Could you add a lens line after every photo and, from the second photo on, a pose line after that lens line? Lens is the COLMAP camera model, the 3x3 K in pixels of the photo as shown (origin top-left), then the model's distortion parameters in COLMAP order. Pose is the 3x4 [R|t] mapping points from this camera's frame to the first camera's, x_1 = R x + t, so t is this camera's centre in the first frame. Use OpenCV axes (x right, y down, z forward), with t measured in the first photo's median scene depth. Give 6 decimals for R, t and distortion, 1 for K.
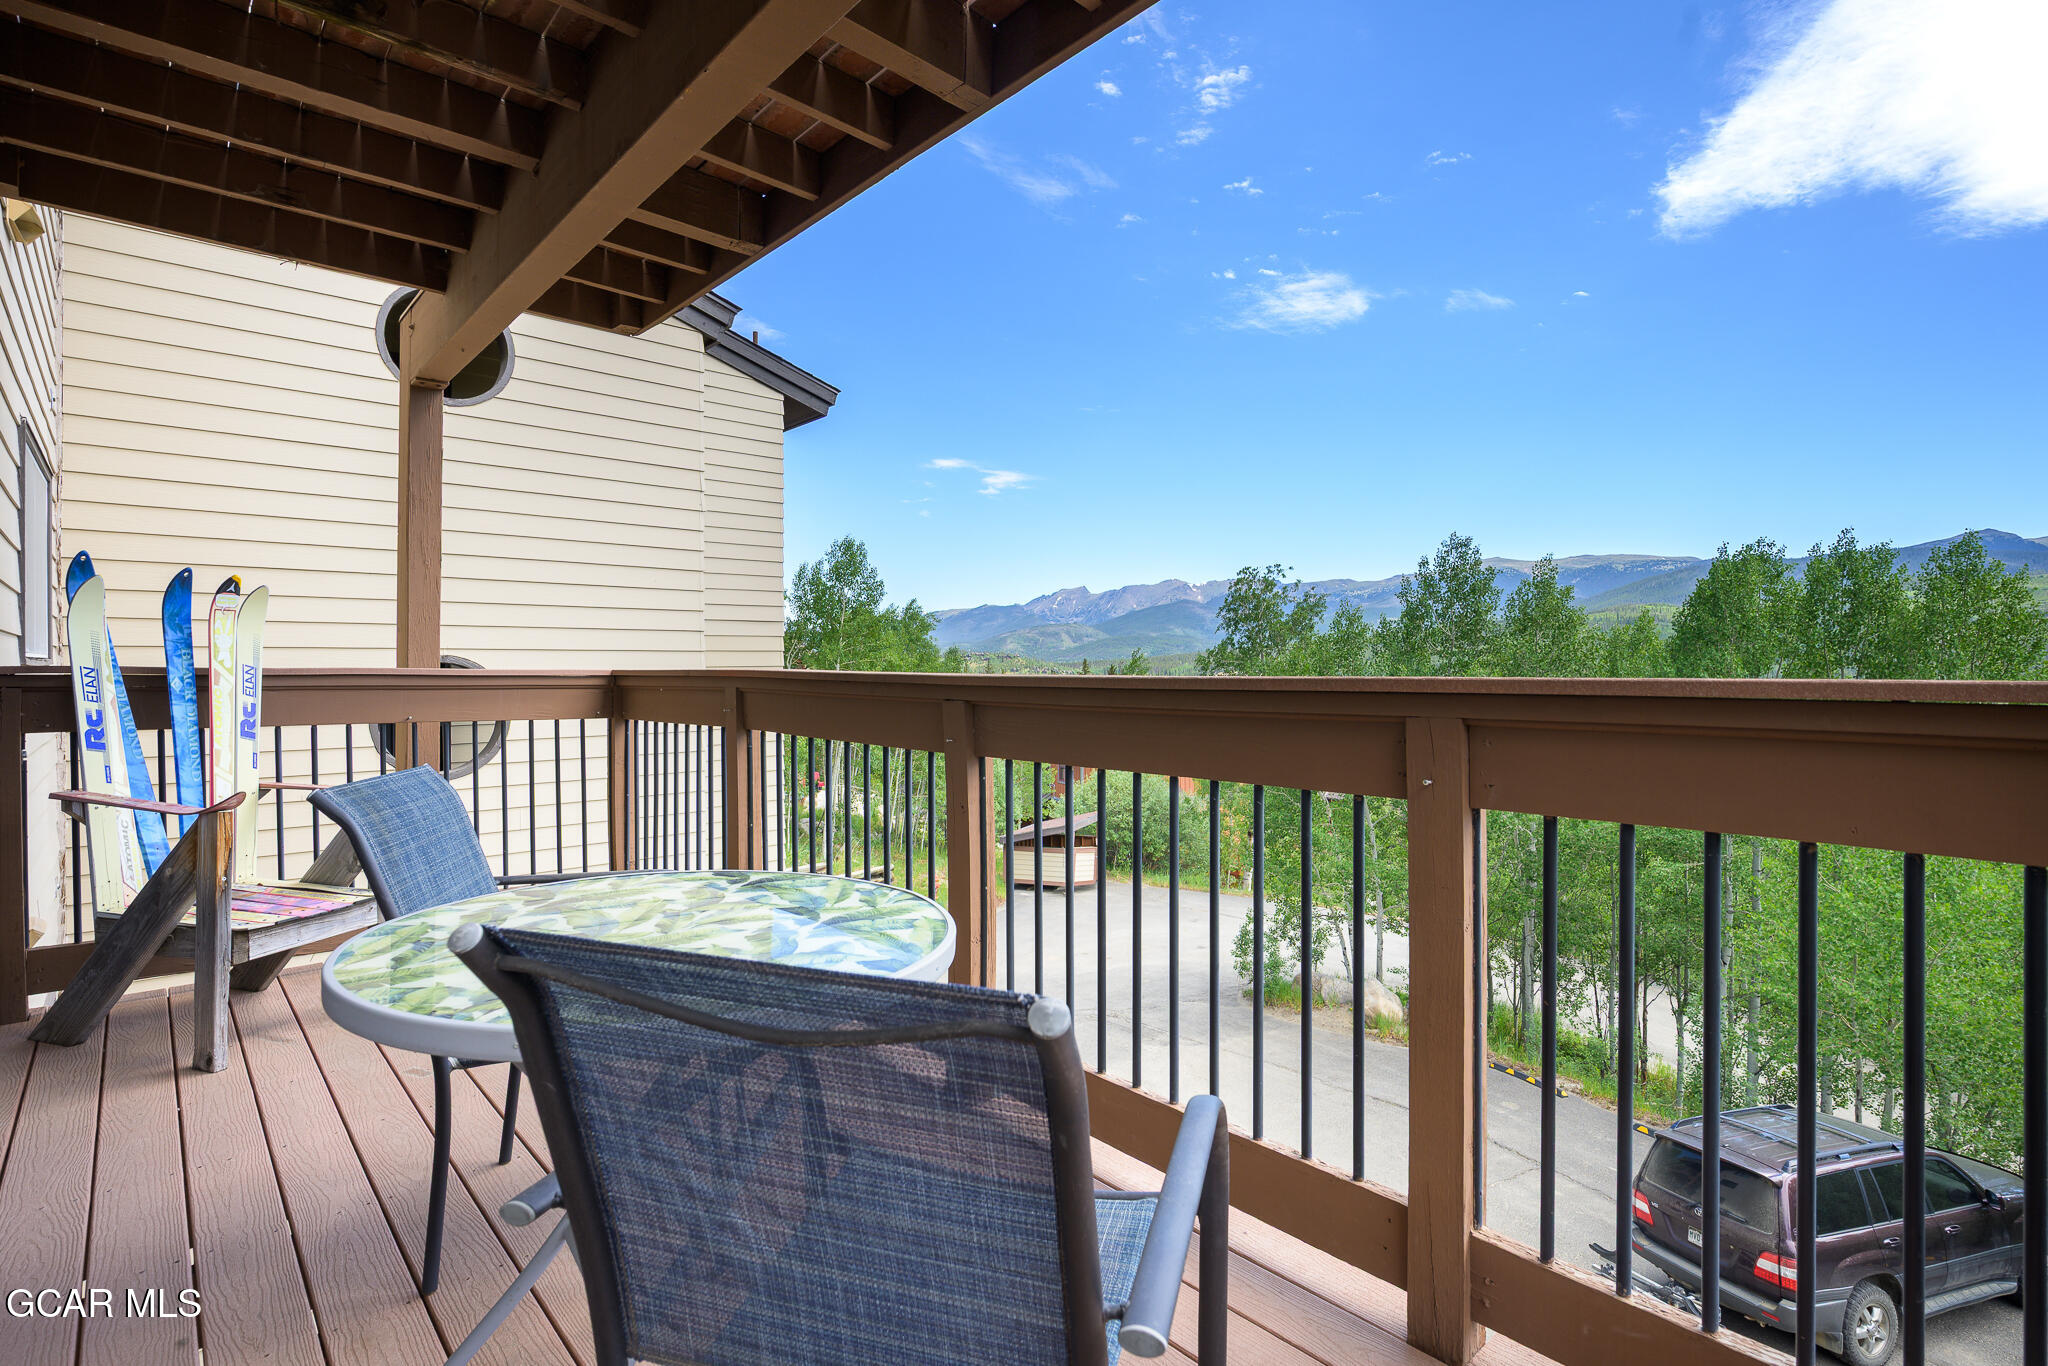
lens RADIAL K [[997.2, 0, 1012.9], [0, 997.2, 667.9], [0, 0, 1]] dist [0.004256, -0.000800]
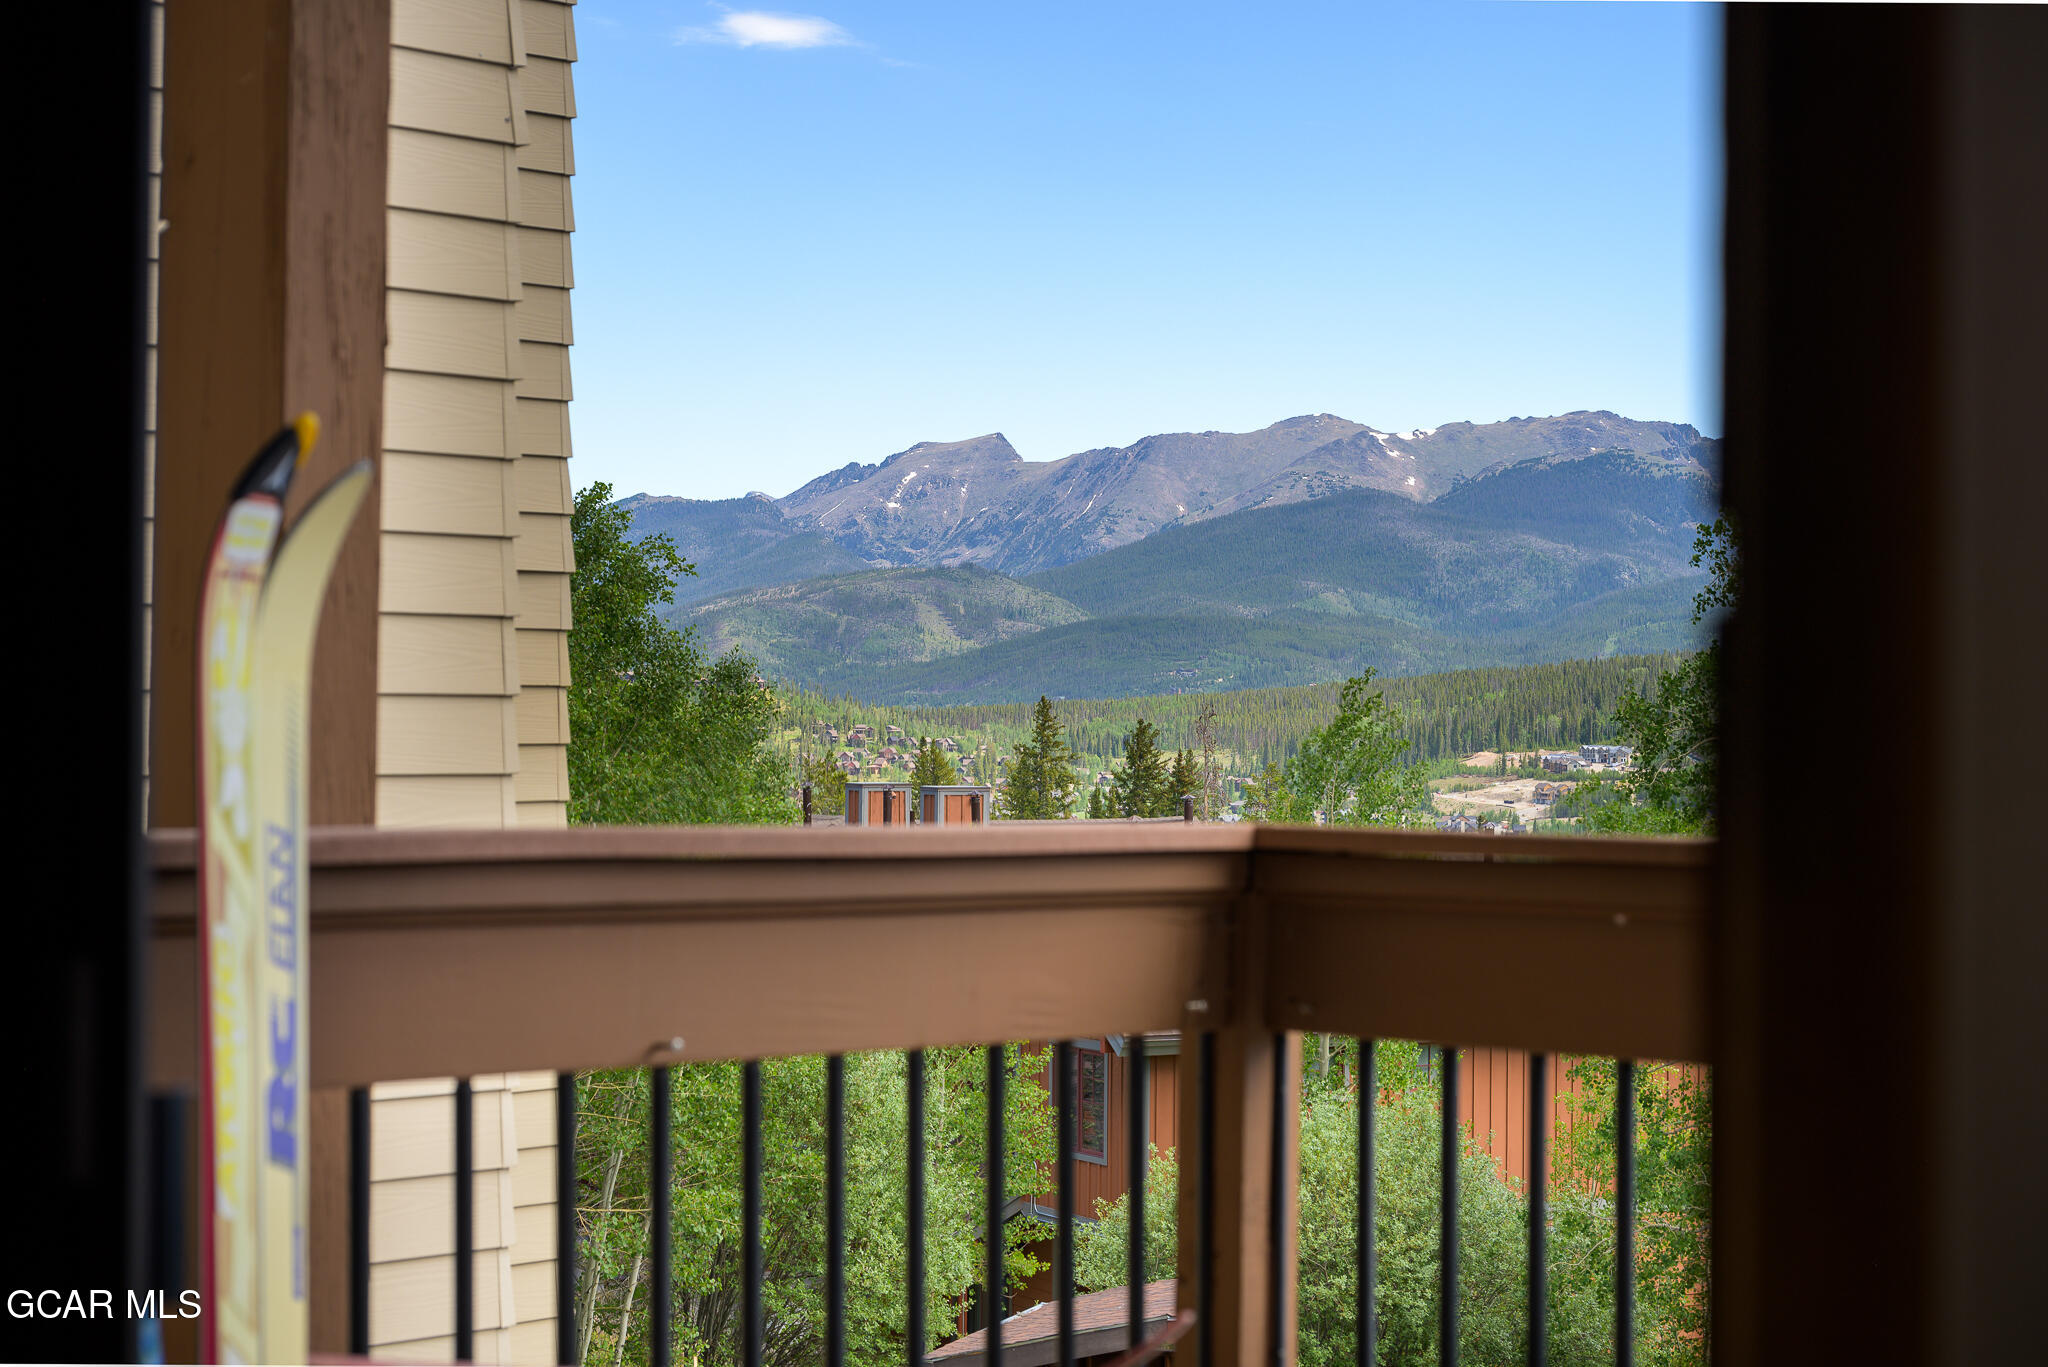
lens RADIAL K [[3598.1, 0, 1028.6], [0, 3598.1, 690.0], [0, 0, 1]] dist [0.056226, 0.000000]
pose [[0.996832, 0.013572, 0.078370, -0.136842], [-0.012765, 0.999860, -0.010791, -0.005380], [-0.078505, 0.009757, 0.996866, 0.041588]]
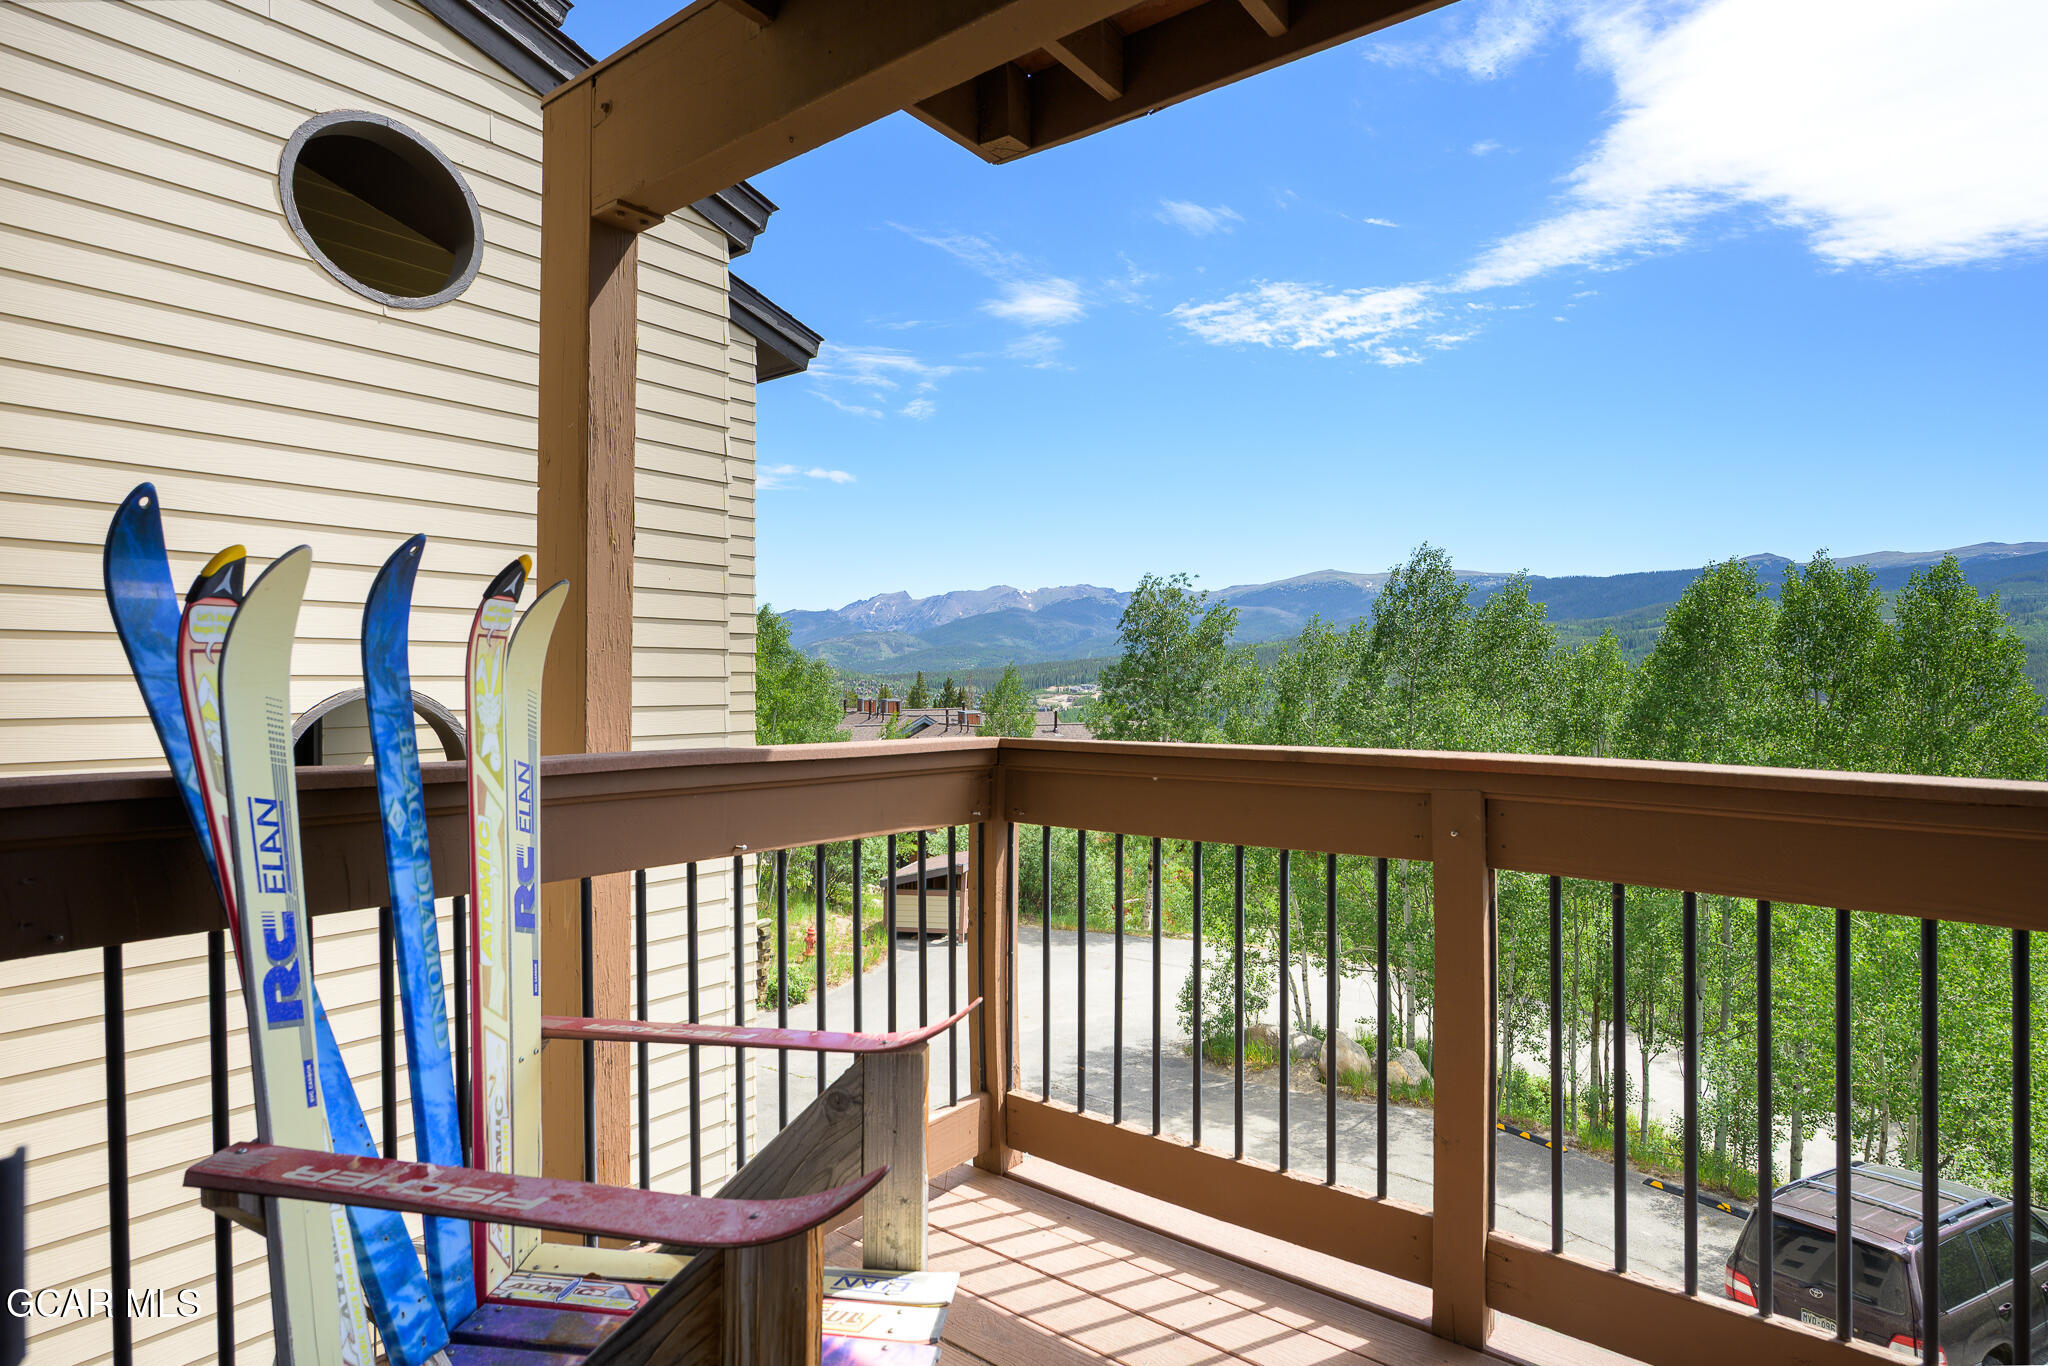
lens RADIAL K [[1089.4, 0, 1024.3], [0, 1089.4, 684.4], [0, 0, 1]] dist [-0.009119, -0.000927]
pose [[0.984025, 0.003797, 0.177990, -0.130611], [-0.004386, 0.999986, 0.002917, -0.007977], [-0.177977, -0.003651, 0.984028, 0.101842]]
